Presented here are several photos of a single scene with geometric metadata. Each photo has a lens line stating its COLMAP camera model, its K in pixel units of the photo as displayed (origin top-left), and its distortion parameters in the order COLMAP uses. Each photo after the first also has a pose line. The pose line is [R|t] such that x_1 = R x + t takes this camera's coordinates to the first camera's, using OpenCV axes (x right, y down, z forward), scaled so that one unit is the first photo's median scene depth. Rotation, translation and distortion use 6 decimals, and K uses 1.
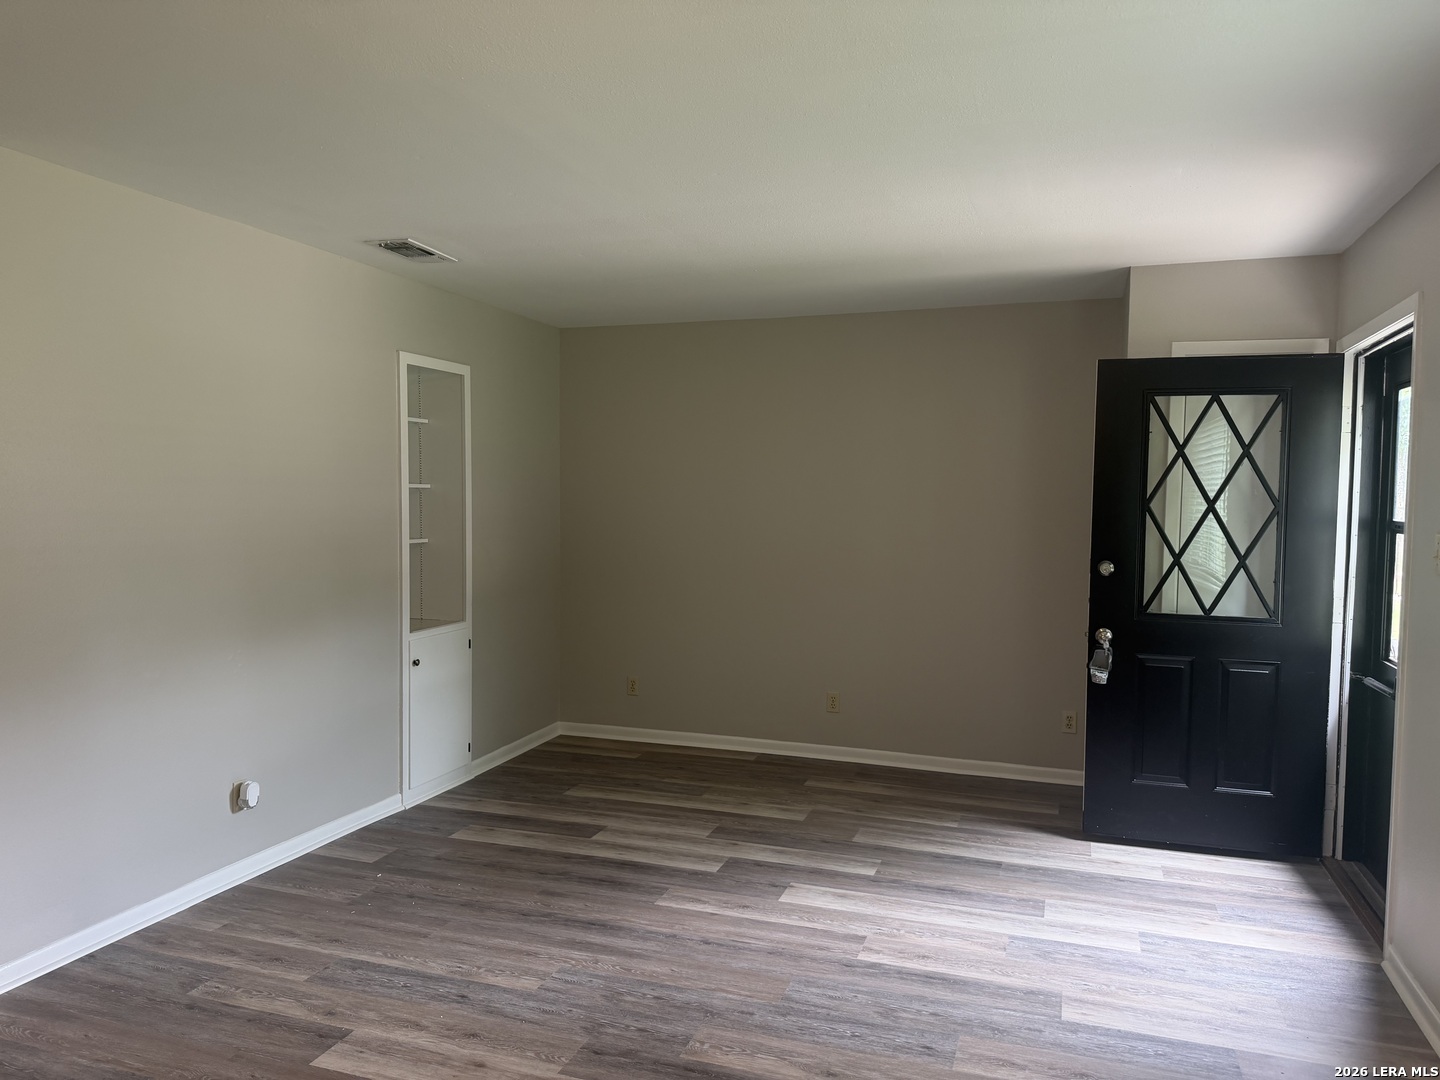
lens RADIAL K [[1027.5, 0, 720.0], [0, 1027.5, 540.0], [0, 0, 1]] dist [0.041862, -0.038642]
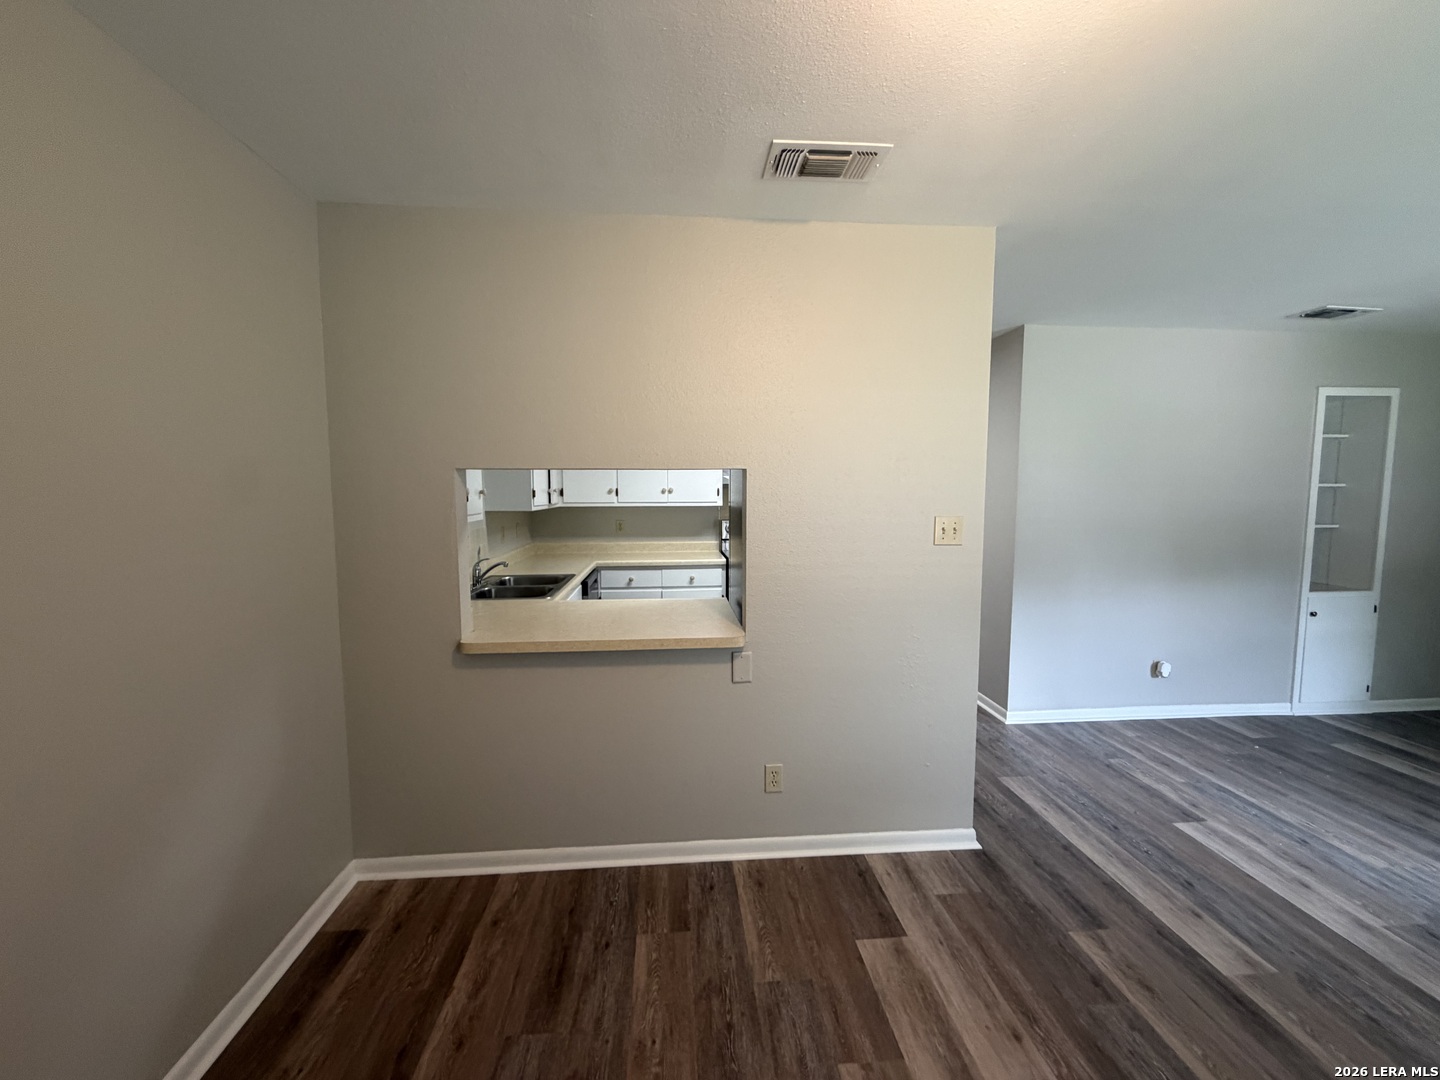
lens RADIAL K [[576.9, 0, 714.1], [0, 576.9, 540.1], [0, 0, 1]] dist [0.001698, 0.000069]
pose [[0.409955, 0.070381, -0.909386, 0.102101], [-0.037821, 0.997473, 0.060149, 0.006004], [0.911321, 0.009735, 0.411581, -0.070414]]
